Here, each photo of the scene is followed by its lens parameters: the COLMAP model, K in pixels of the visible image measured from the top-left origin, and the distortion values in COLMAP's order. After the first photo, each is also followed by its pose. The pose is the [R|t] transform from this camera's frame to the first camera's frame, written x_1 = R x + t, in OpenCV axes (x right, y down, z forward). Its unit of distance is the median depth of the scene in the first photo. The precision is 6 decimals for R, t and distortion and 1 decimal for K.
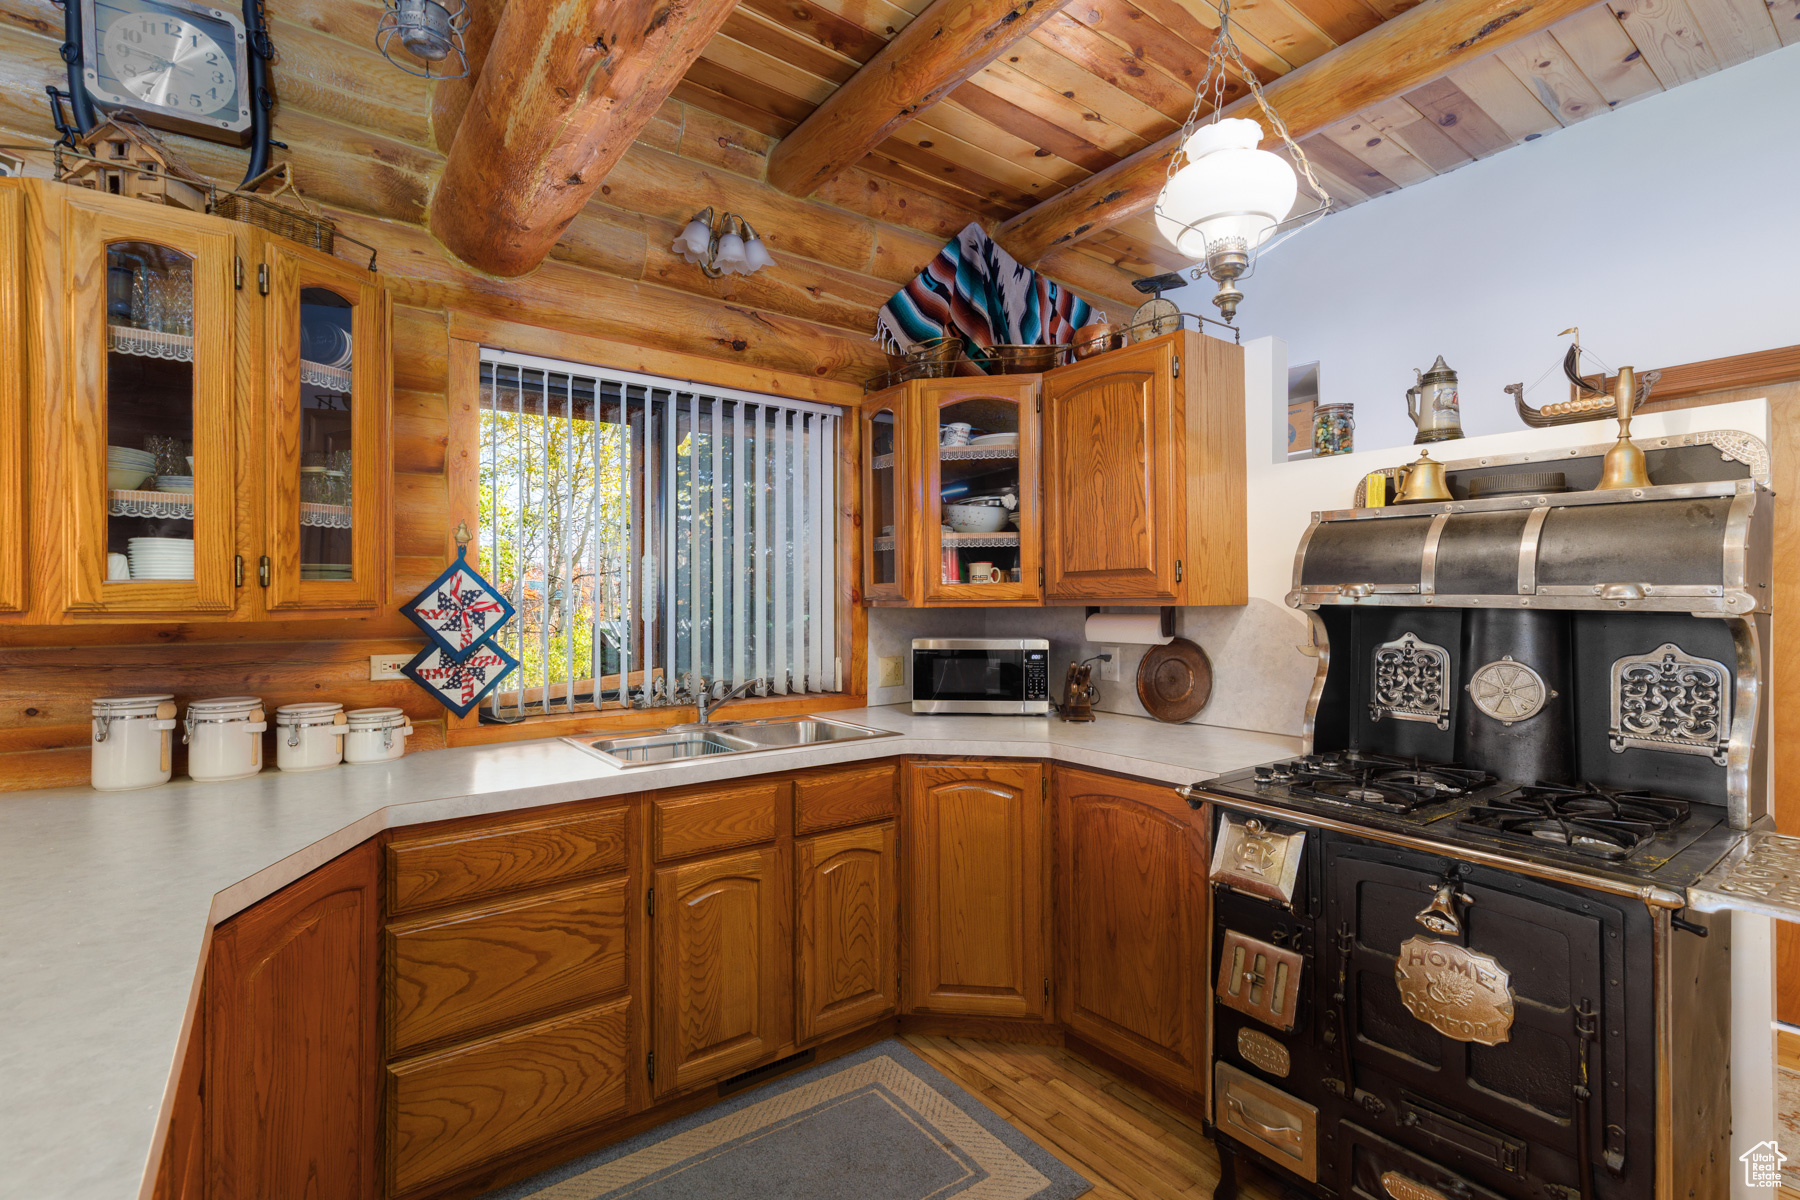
lens RADIAL K [[810.4, 0, 882.0], [0, 810.4, 591.8], [0, 0, 1]] dist [-0.000633, -0.000355]
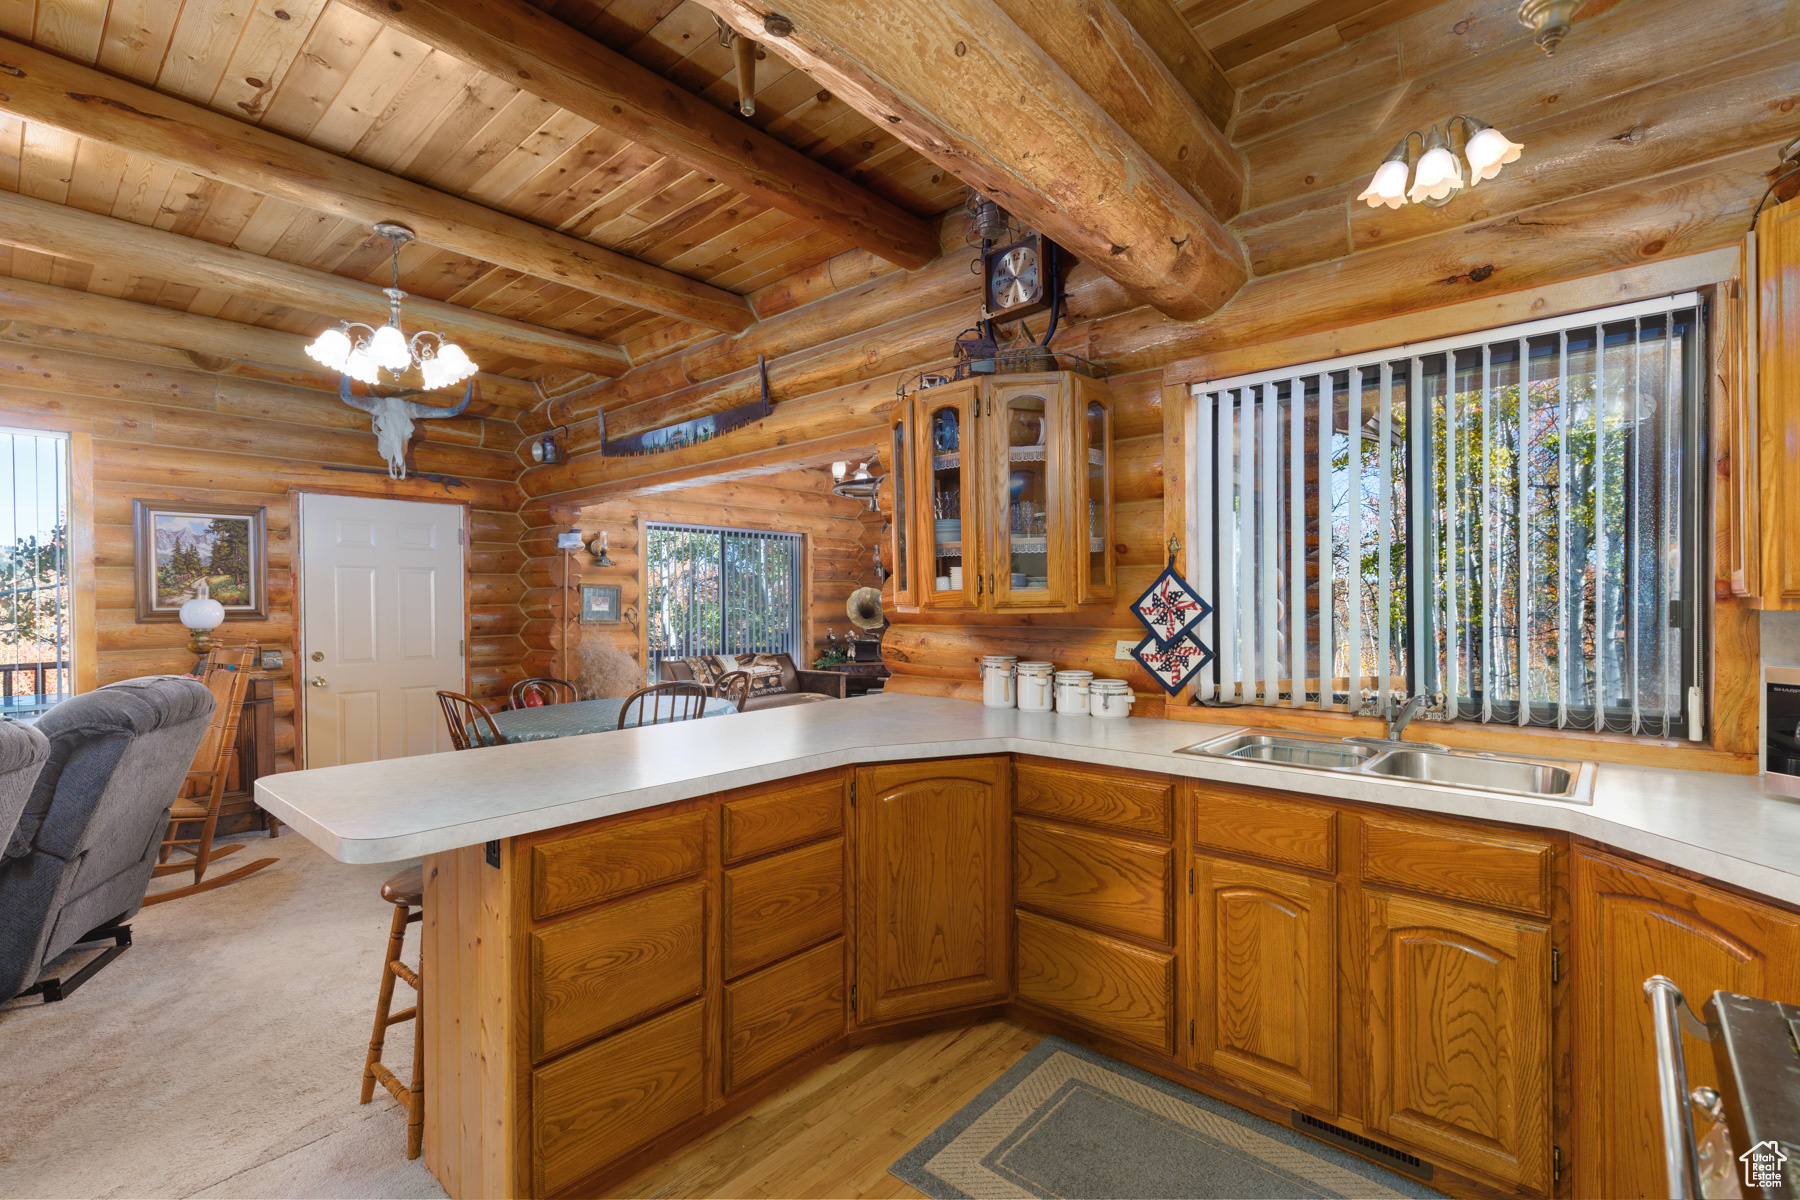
lens RADIAL K [[809.3, 0, 910.4], [0, 809.3, 606.0], [0, 0, 1]] dist [0.007749, -0.000184]
pose [[0.219122, 0.007588, -0.975668, 0.599841], [0.017472, 0.999779, 0.011700, -0.001405], [0.975541, -0.019610, 0.218941, 0.356777]]
